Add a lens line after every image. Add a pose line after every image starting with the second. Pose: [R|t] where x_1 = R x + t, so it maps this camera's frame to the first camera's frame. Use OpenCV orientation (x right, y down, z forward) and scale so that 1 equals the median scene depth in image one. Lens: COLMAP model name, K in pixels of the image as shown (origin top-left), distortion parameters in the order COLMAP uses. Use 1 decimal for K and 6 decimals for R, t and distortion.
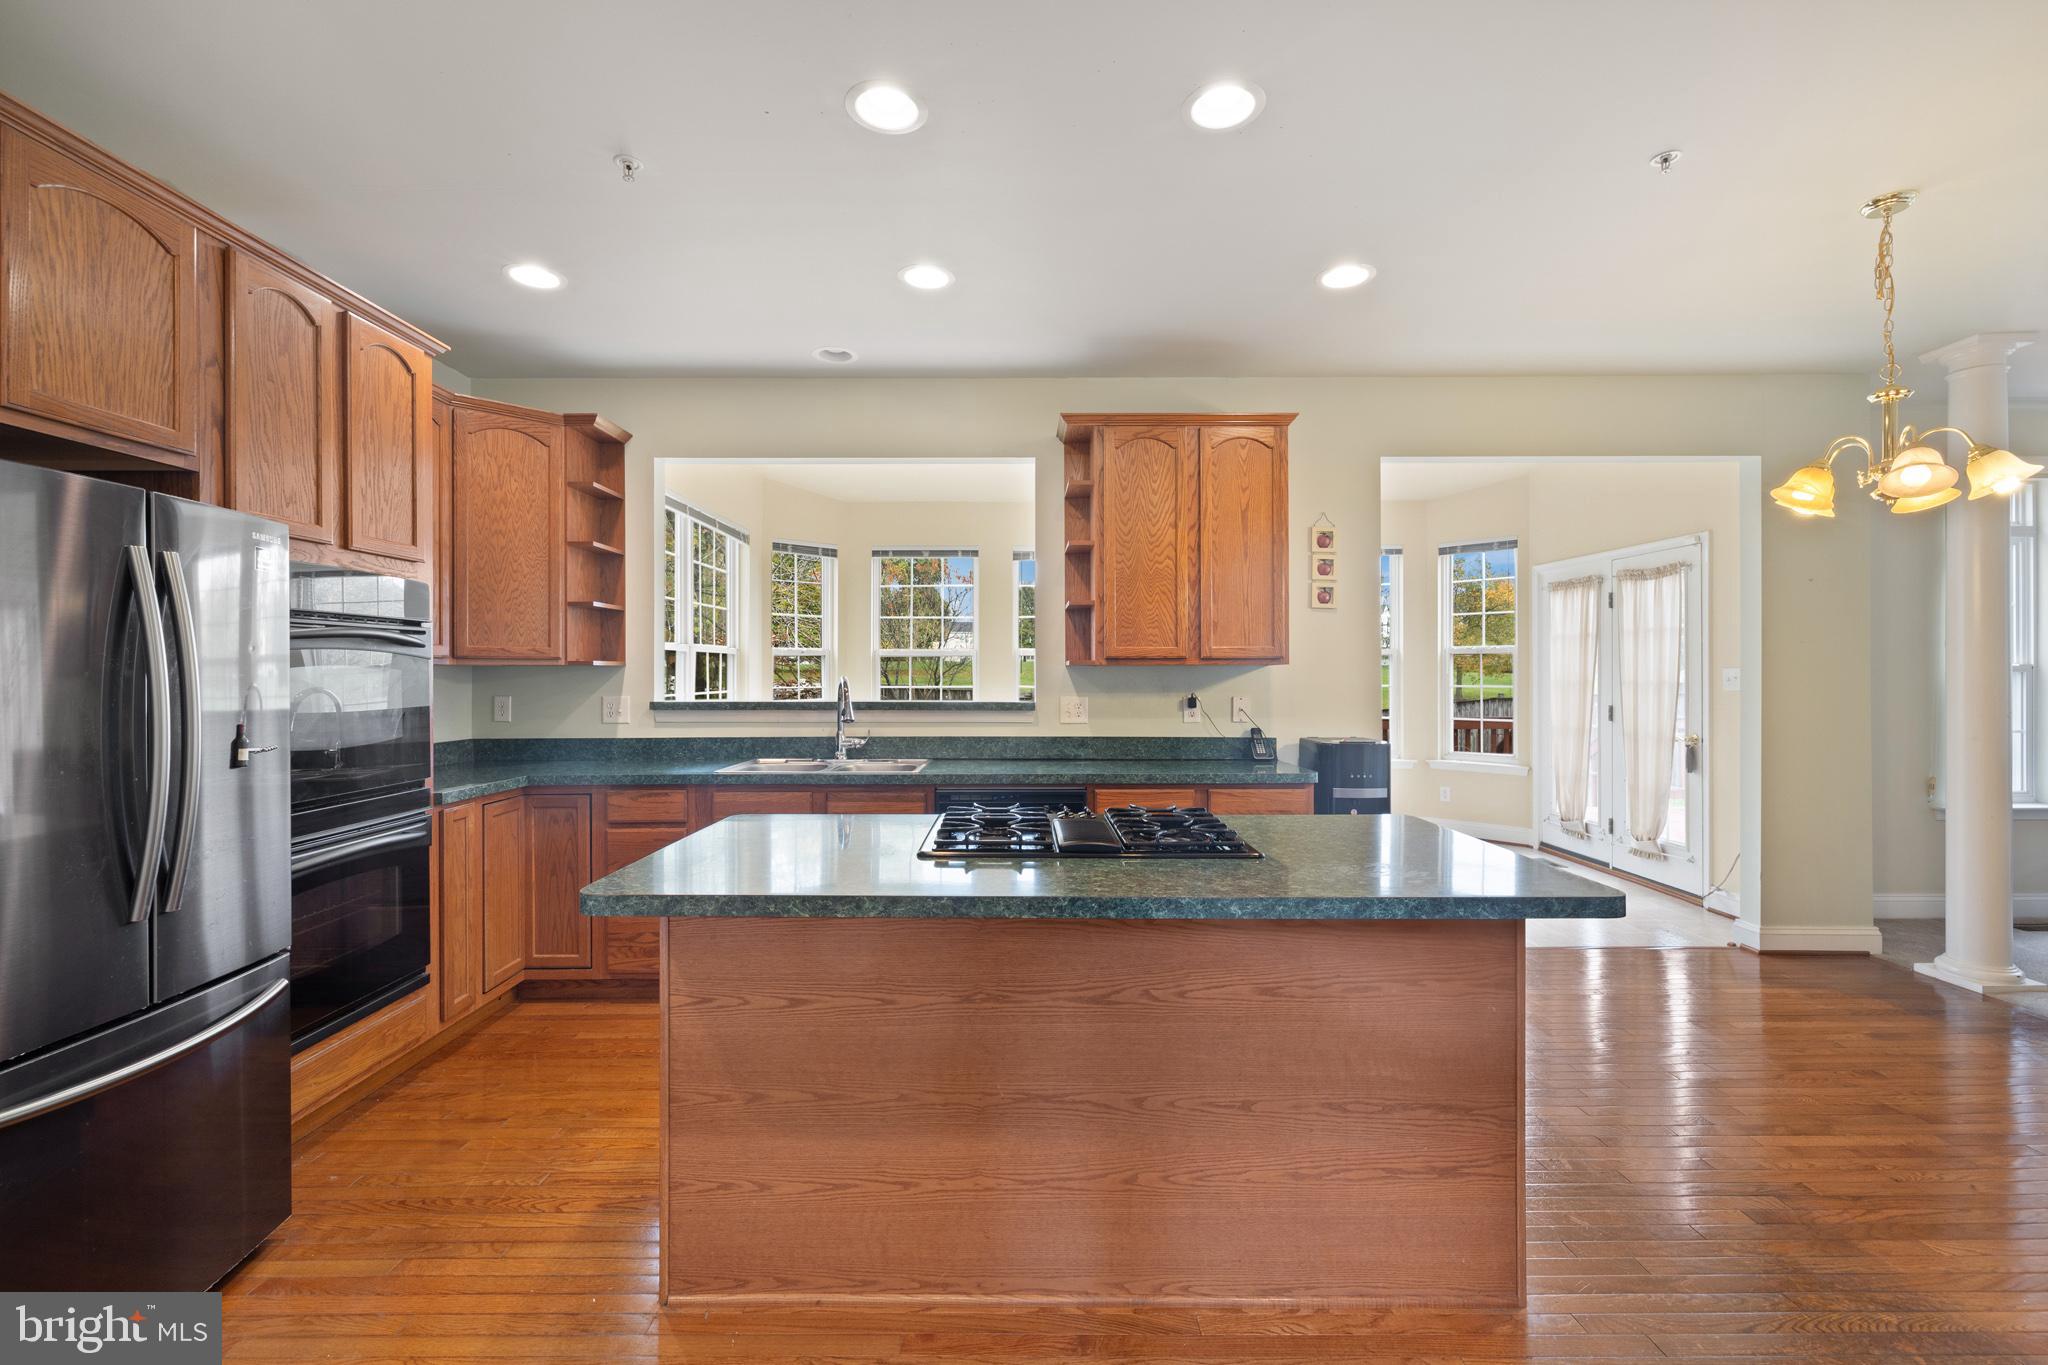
lens RADIAL K [[862.1, 0, 1024.0], [0, 862.1, 682.5], [0, 0, 1]] dist [0.000443, 0.000174]
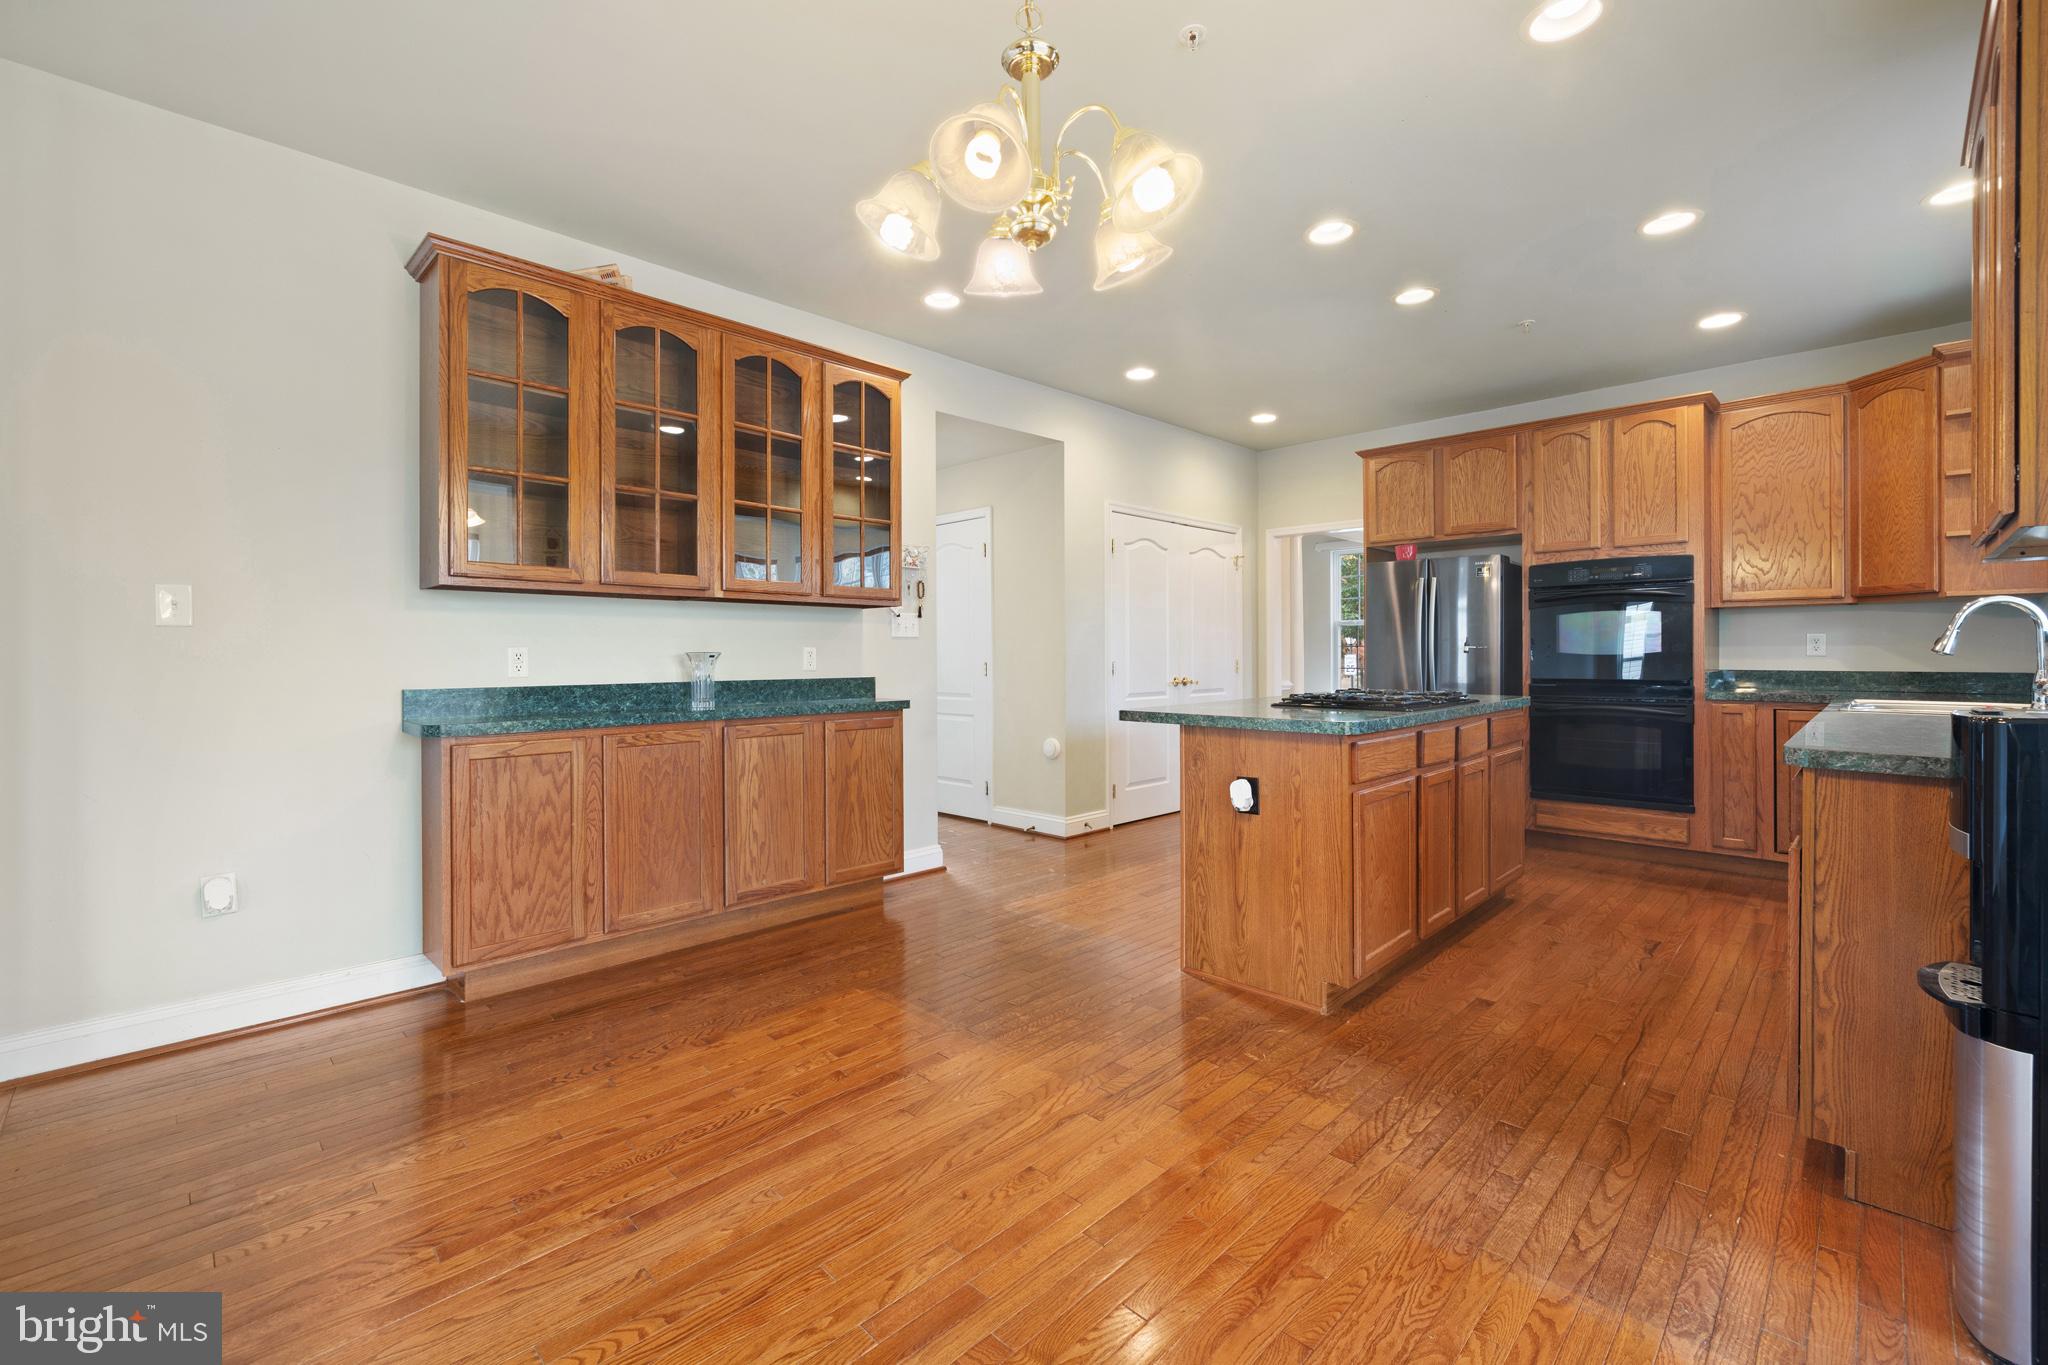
lens RADIAL K [[865.6, 0, 1016.9], [0, 865.6, 667.9], [0, 0, 1]] dist [-0.000025, -0.000023]
pose [[-0.707573, 0.016637, -0.706445, 0.971834], [-0.001623, 0.999682, 0.025169, 0.040427], [0.706639, 0.018955, -0.707320, 0.953505]]
